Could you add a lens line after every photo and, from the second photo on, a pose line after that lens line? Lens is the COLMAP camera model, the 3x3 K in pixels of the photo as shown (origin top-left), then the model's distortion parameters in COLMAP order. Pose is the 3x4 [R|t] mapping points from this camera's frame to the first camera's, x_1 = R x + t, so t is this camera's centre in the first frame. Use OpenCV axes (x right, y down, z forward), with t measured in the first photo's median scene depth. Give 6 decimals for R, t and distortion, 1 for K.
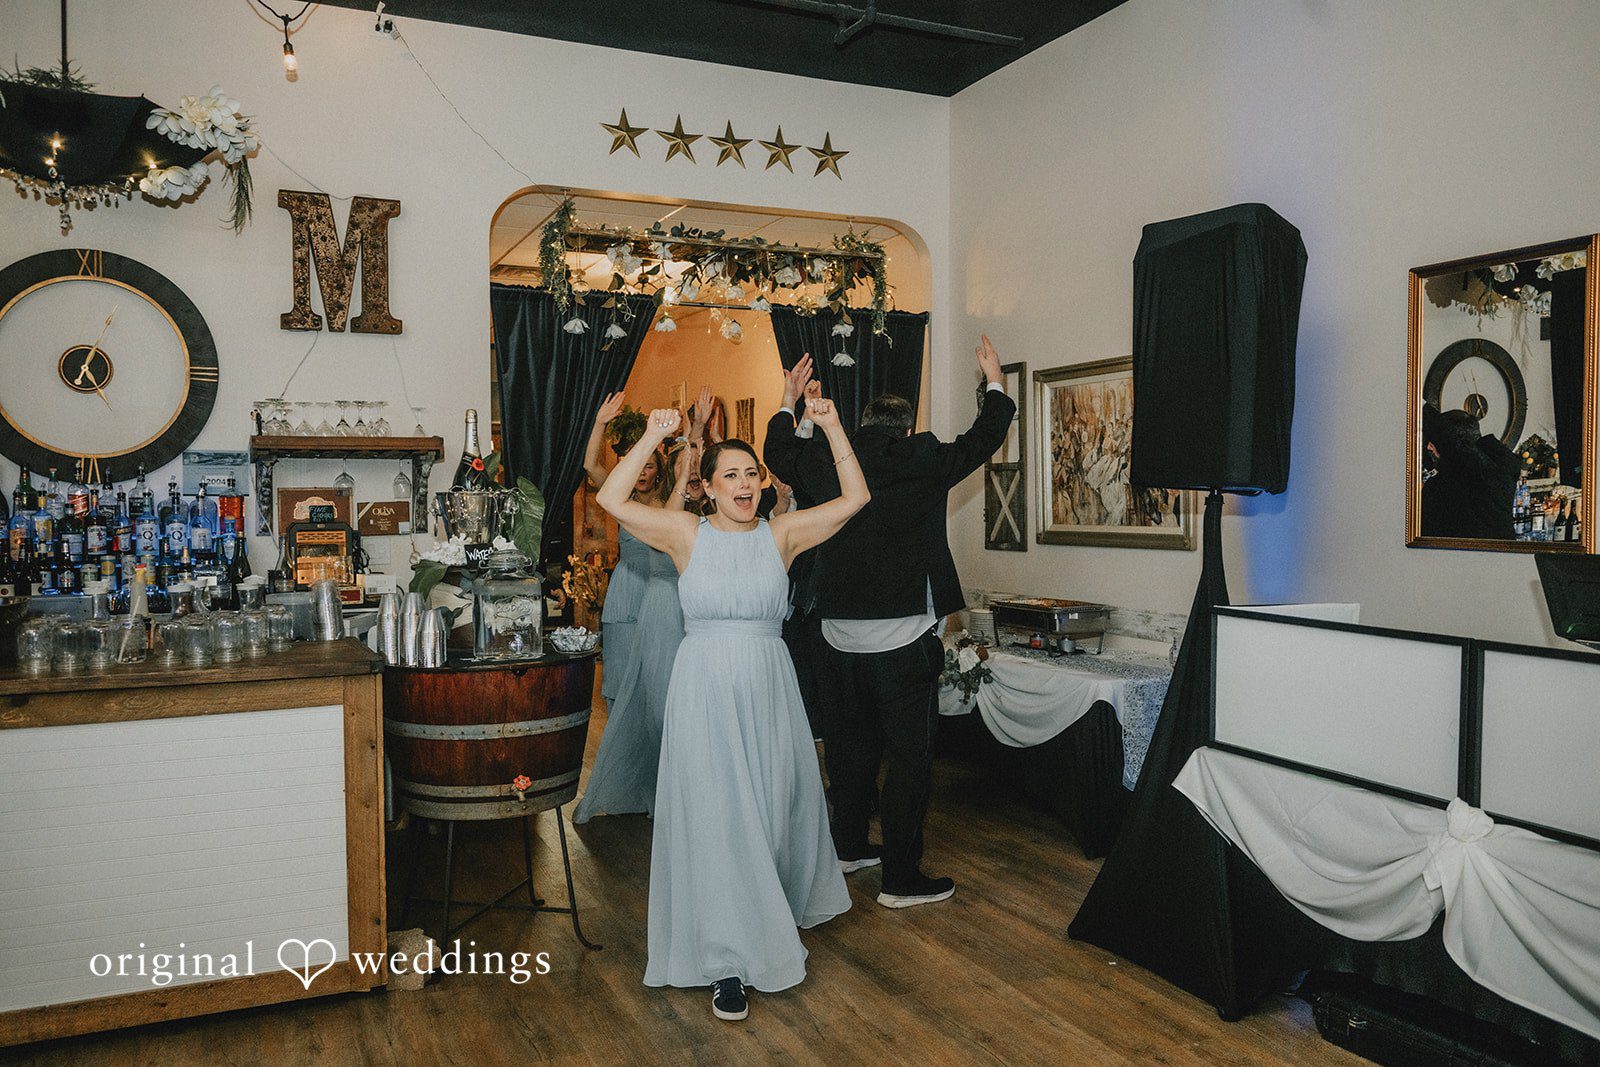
lens RADIAL K [[1241.9, 0, 813.2], [0, 1241.9, 527.5], [0, 0, 1]] dist [-0.010100, -0.012287]
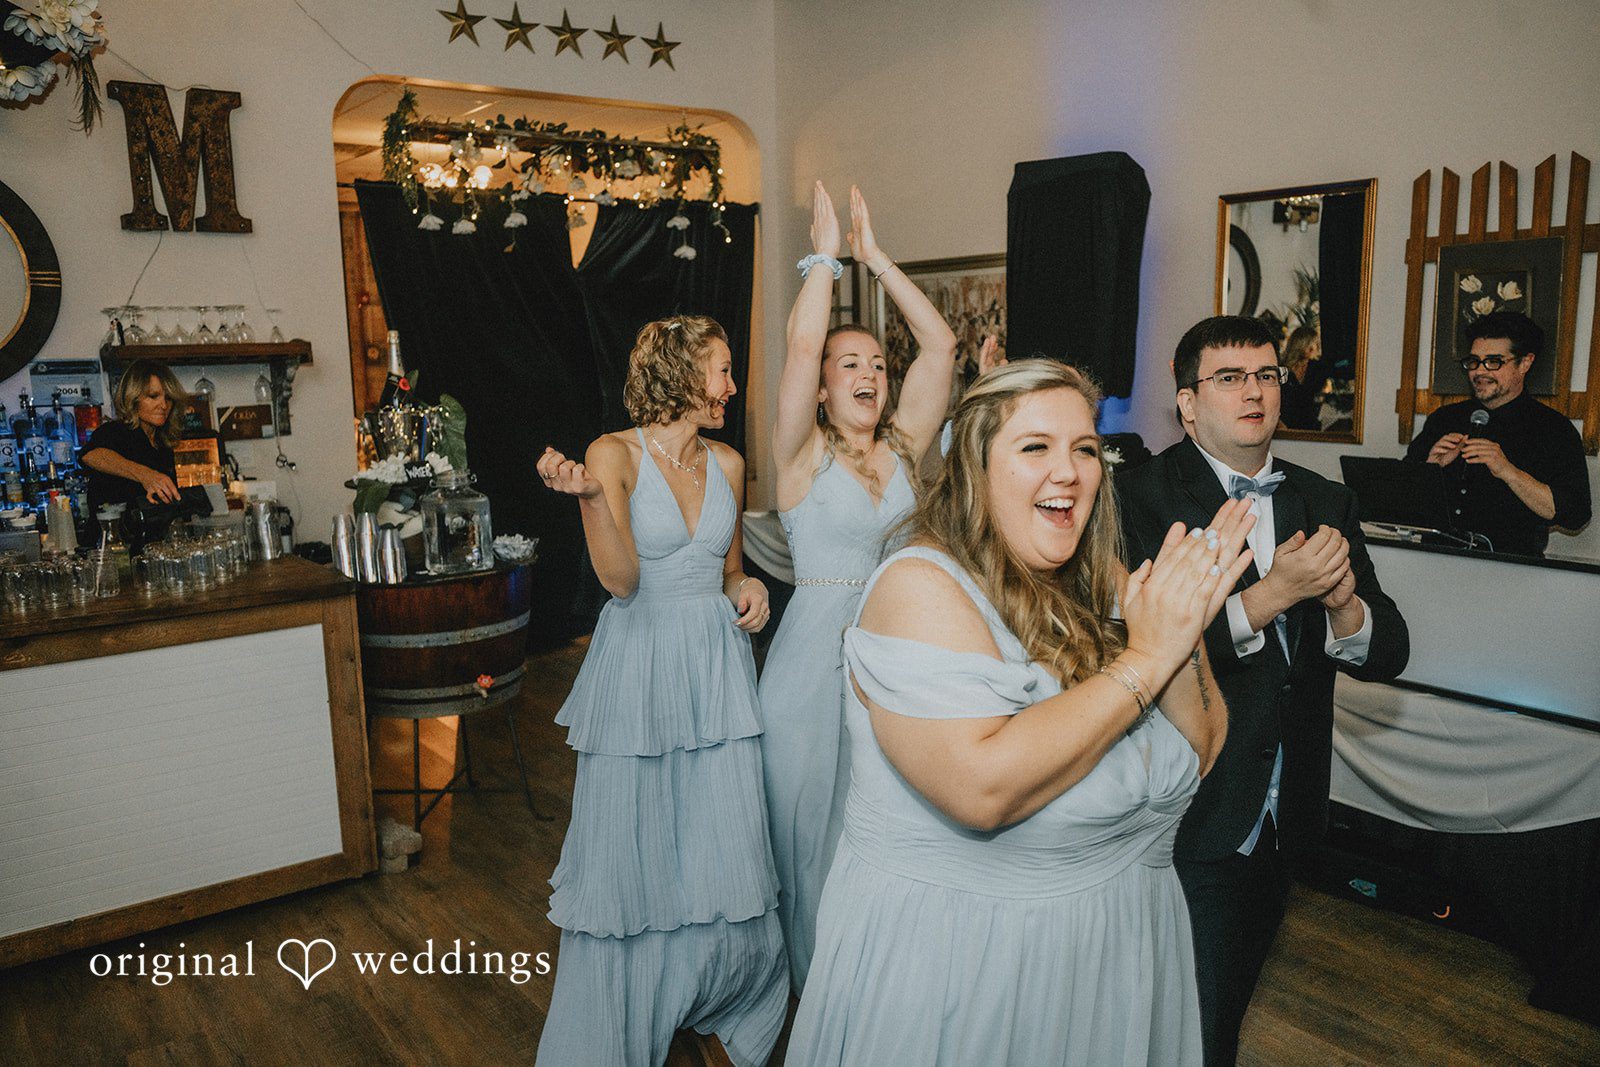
lens RADIAL K [[1241.9, 0, 813.8], [0, 1241.9, 536.8], [0, 0, 1]] dist [-0.010100, -0.012287]
pose [[0.977921, -0.045250, 0.204017, -0.110958], [0.018627, 0.991264, 0.130571, -0.038883], [-0.208143, -0.123888, 0.970221, -0.072590]]
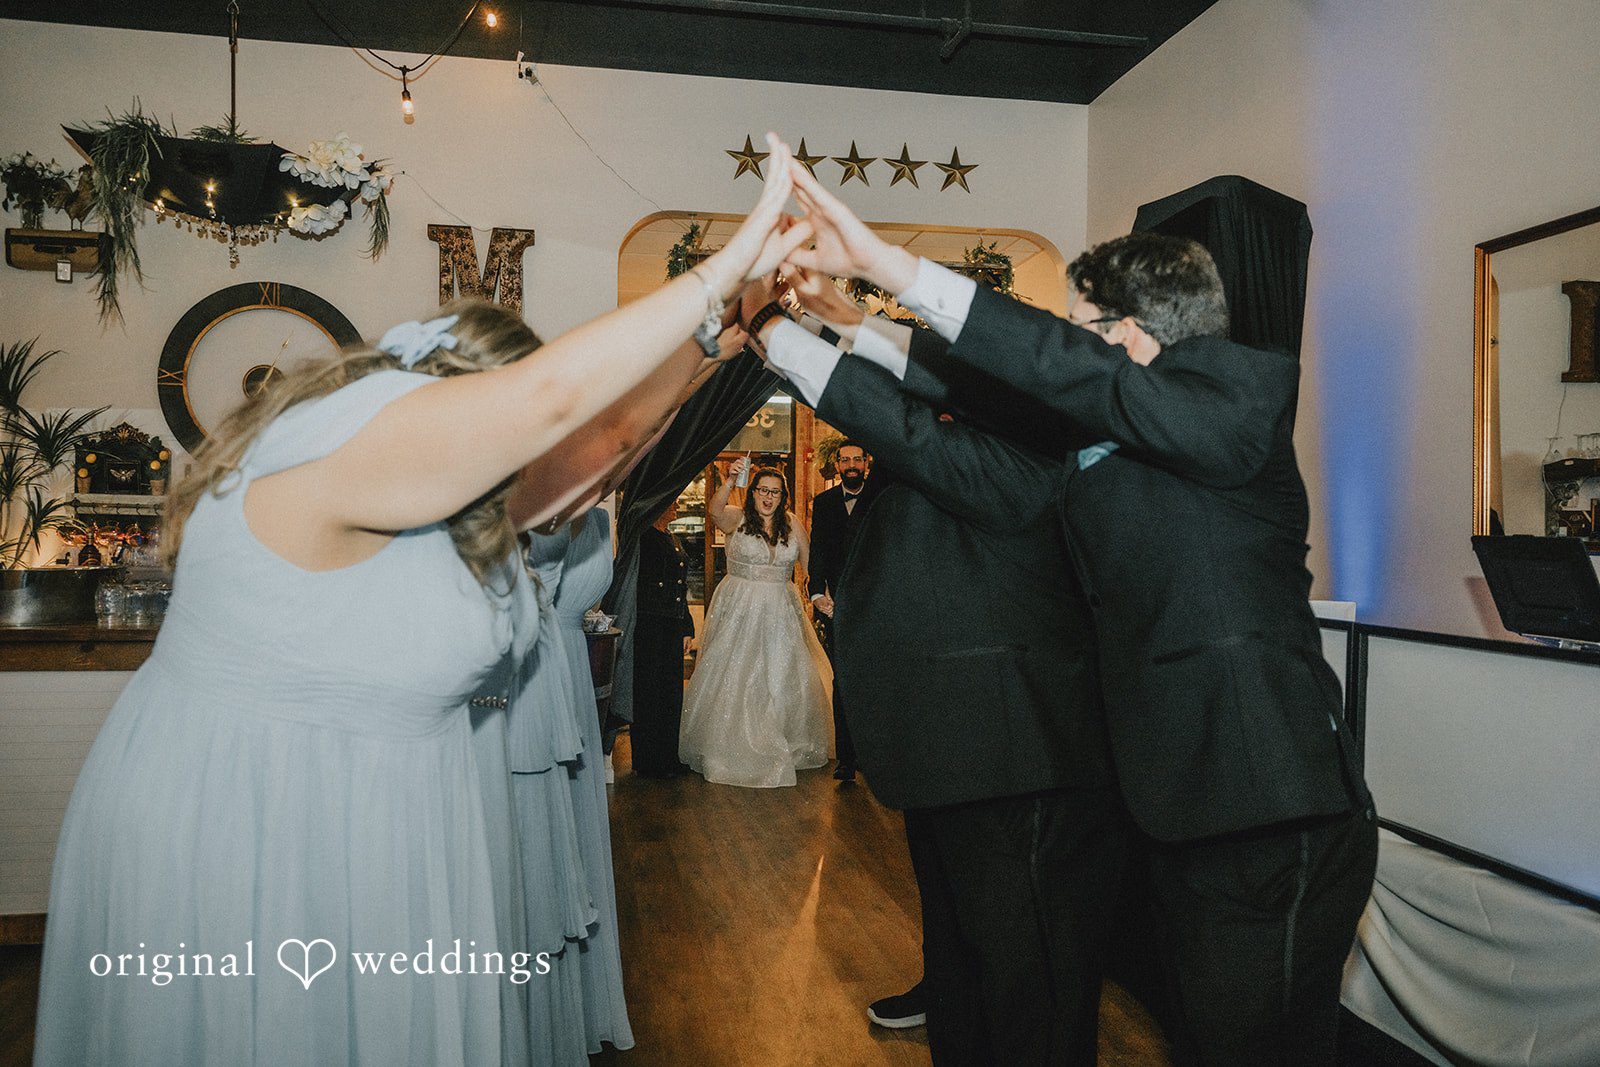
lens RADIAL K [[1241.9, 0, 807.5], [0, 1241.9, 522.6], [0, 0, 1]] dist [-0.010100, -0.012287]
pose [[0.970276, 0.010722, -0.241765, 0.171894], [-0.019207, 0.999279, -0.032765, 0.025832], [0.241239, 0.036434, 0.969782, 0.007037]]
